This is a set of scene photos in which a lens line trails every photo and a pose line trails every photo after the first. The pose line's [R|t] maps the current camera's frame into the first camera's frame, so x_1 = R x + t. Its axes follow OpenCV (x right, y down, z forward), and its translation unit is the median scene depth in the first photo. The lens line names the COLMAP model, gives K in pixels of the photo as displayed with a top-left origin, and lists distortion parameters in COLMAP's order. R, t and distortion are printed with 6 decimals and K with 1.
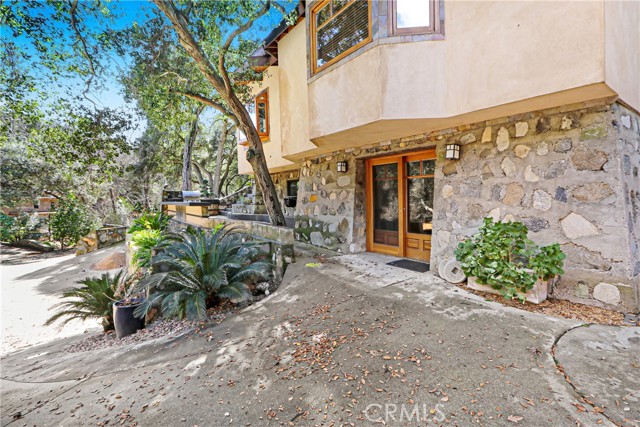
lens RADIAL K [[311.7, 0, 317.2], [0, 311.7, 205.9], [0, 0, 1]] dist [-0.028125, 0.007539]
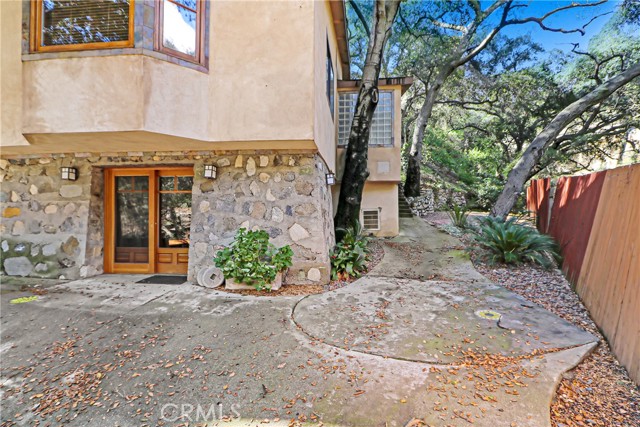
lens RADIAL K [[311.7, 0, 330.9], [0, 311.7, 207.9], [0, 0, 1]] dist [-0.028125, 0.007539]
pose [[0.633249, 0.027492, 0.773459, -0.172803], [0.012625, 0.998869, -0.045840, 0.016032], [-0.773845, 0.038794, 0.632186, -0.058535]]
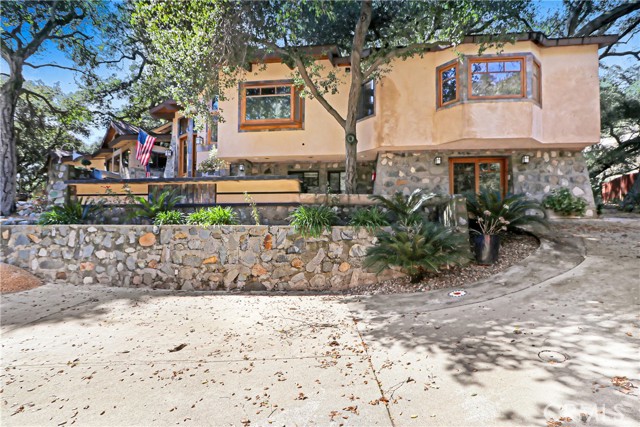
lens RADIAL K [[311.7, 0, 325.5], [0, 311.7, 211.7], [0, 0, 1]] dist [-0.028125, 0.007539]
pose [[0.663028, 0.035542, 0.747751, -2.236750], [0.007450, 0.998510, -0.054067, 0.312787], [-0.748558, 0.041419, 0.661775, 0.705141]]
